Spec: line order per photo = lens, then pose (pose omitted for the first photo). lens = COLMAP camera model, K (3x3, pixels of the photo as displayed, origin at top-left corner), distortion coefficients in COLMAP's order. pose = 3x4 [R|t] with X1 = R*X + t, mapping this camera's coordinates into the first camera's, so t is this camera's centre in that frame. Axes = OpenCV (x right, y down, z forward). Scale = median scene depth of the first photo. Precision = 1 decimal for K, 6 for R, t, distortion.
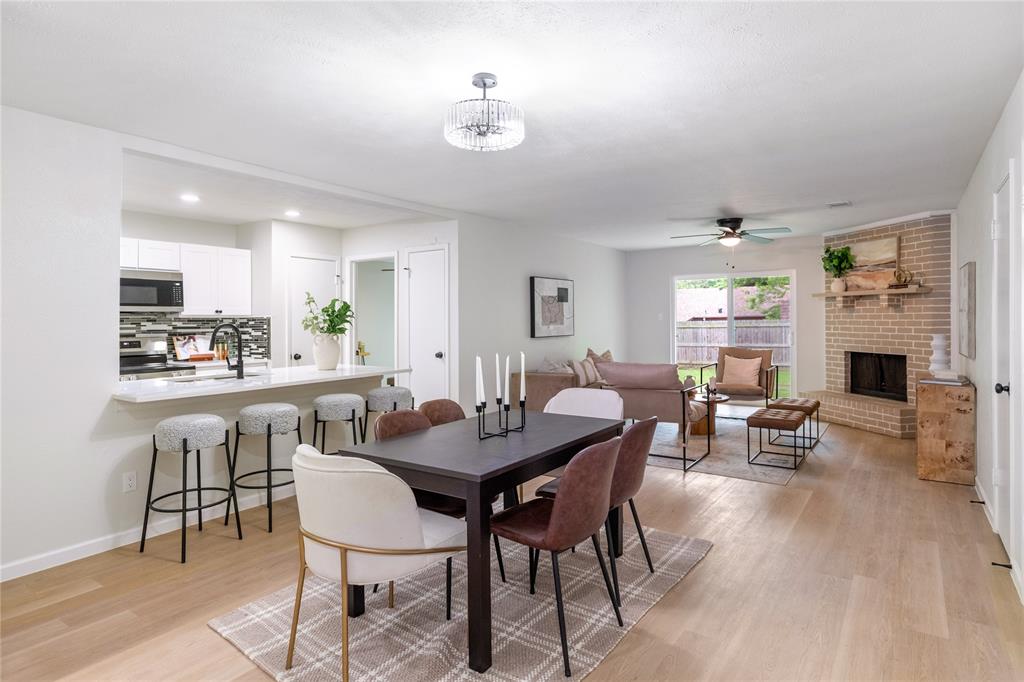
lens RADIAL K [[566.9, 0, 504.6], [0, 566.9, 321.9], [0, 0, 1]] dist [-0.003569, -0.000532]
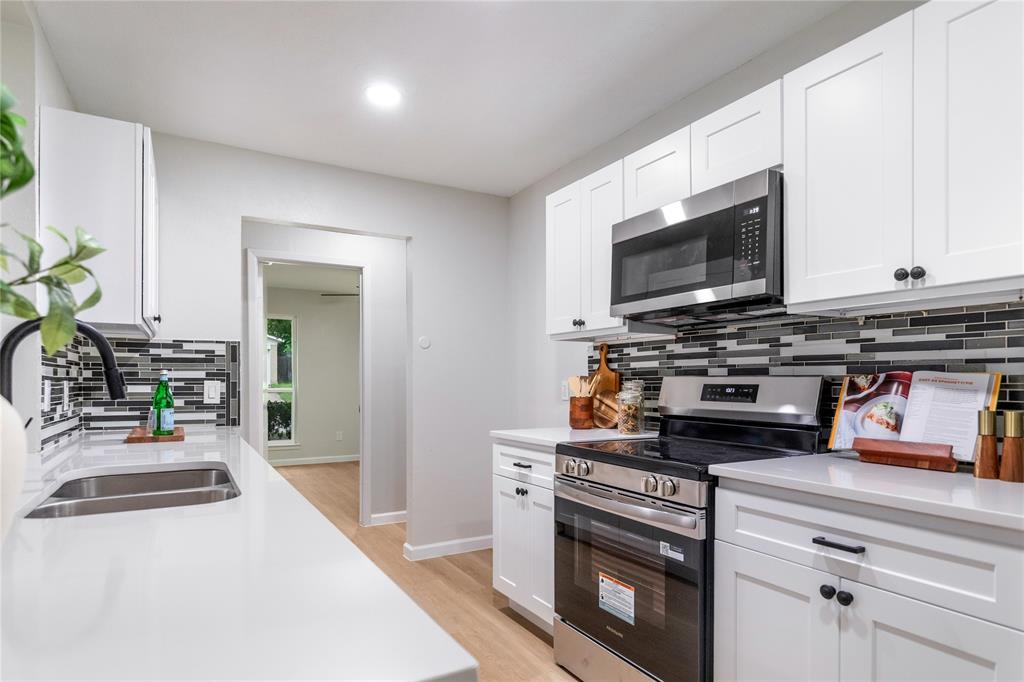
lens RADIAL K [[566.9, 0, 524.1], [0, 566.9, 381.0], [0, 0, 1]] dist [-0.003569, -0.000532]
pose [[-0.417444, 0.009141, -0.908657, -0.204419], [-0.000638, 0.999946, 0.010353, 0.024579], [0.908702, 0.004902, -0.417416, 0.915283]]
